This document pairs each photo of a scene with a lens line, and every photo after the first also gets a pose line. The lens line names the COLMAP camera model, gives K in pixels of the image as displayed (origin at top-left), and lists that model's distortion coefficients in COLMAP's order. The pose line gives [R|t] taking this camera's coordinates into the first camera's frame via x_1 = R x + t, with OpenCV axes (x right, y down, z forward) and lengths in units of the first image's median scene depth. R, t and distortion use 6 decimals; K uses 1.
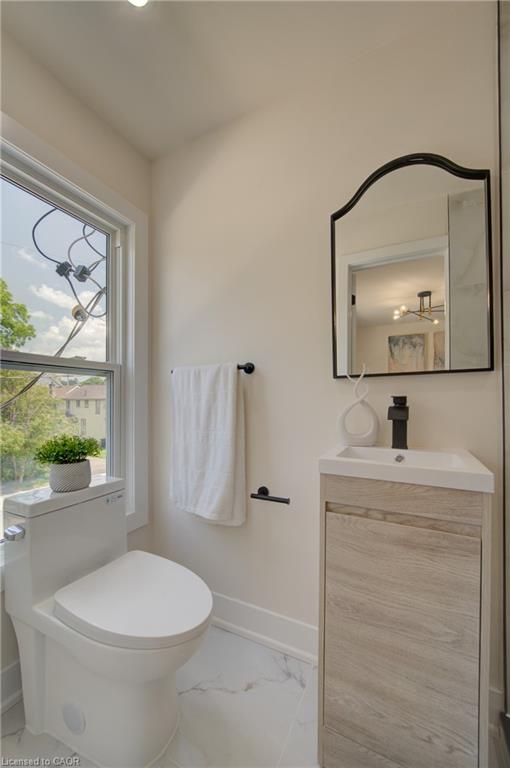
lens RADIAL K [[300.0, 0, 241.7], [0, 300.0, 396.4], [0, 0, 1]] dist [-0.000668, -0.000321]
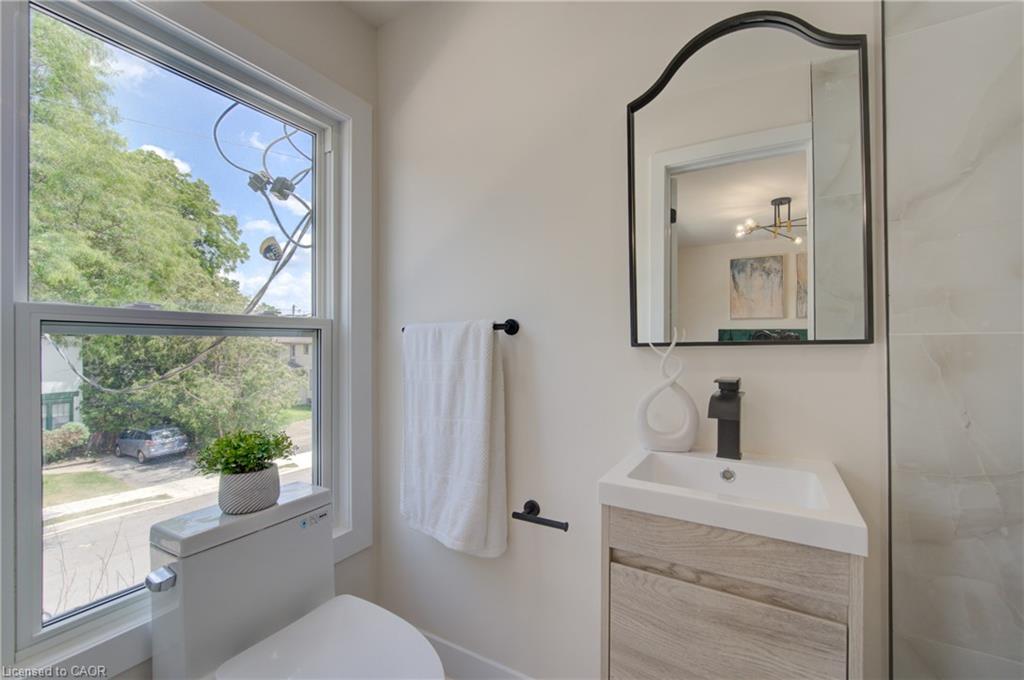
lens RADIAL K [[415.1, 0, 512.0], [0, 415.1, 340.0], [0, 0, 1]] dist [-0.001696, -0.000162]
pose [[0.999335, -0.003022, -0.036328, 0.067606], [0.003062, 0.999995, 0.001051, -0.072805], [0.036324, -0.001162, 0.999339, 0.054397]]
